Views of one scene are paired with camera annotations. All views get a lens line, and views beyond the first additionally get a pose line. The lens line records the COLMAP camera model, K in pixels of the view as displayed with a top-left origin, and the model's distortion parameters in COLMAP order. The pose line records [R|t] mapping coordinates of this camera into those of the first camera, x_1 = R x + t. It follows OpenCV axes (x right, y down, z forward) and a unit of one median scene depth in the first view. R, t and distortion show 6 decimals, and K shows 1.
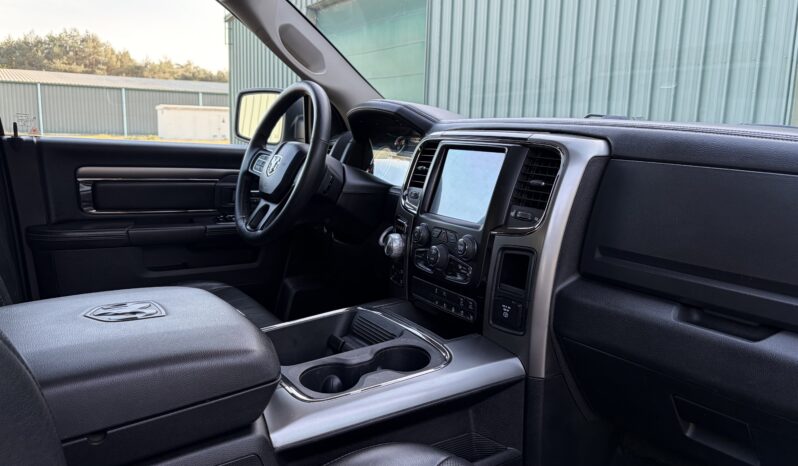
lens RADIAL K [[618.4, 0, 401.0], [0, 618.4, 235.8], [0, 0, 1]] dist [0.018313, -0.009464]
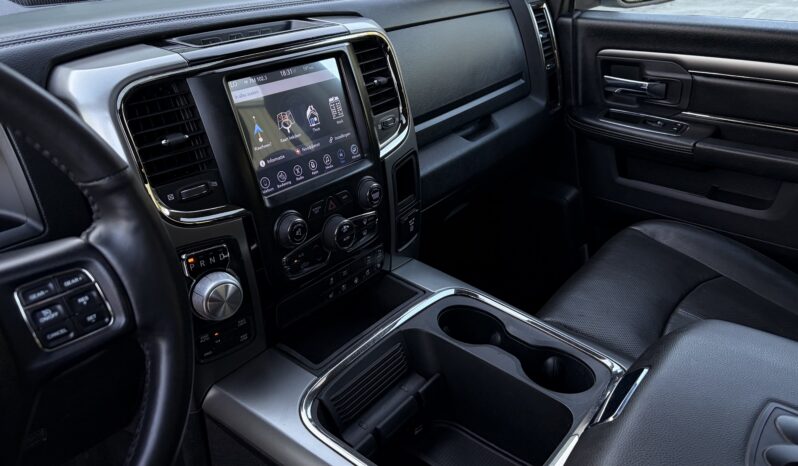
lens RADIAL K [[618.4, 0, 401.0], [0, 618.4, 235.8], [0, 0, 1]] dist [0.018313, -0.009464]
pose [[-0.330297, -0.487335, 0.808337, -0.544568], [0.119796, 0.827830, 0.548038, -0.350415], [-0.936244, 0.277851, -0.215049, 1.134201]]
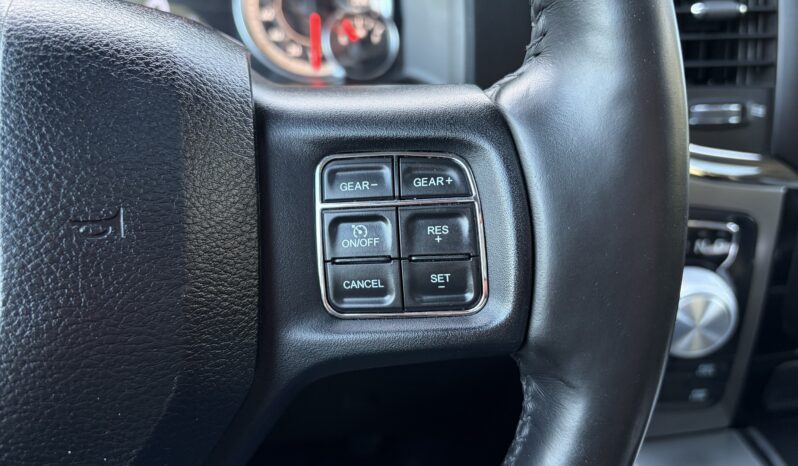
lens RADIAL K [[633.1, 0, 399.0], [0, 633.1, 233.0], [0, 0, 1]] dist [0.053236, -0.001248]
pose [[0.392966, -0.501649, 0.770666, -0.320685], [0.162587, 0.862788, 0.478710, -0.211535], [-0.905065, -0.062816, 0.420608, 1.186582]]
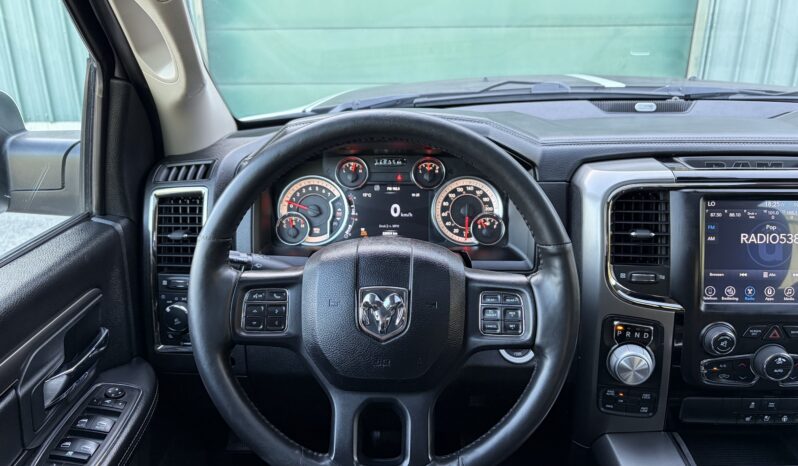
lens RADIAL K [[618.4, 0, 401.0], [0, 618.4, 235.8], [0, 0, 1]] dist [0.018313, -0.009464]
pose [[0.545578, -0.349917, 0.761514, -0.682150], [0.167770, 0.935871, 0.309837, -0.407929], [-0.821096, -0.041281, 0.569296, 0.995304]]
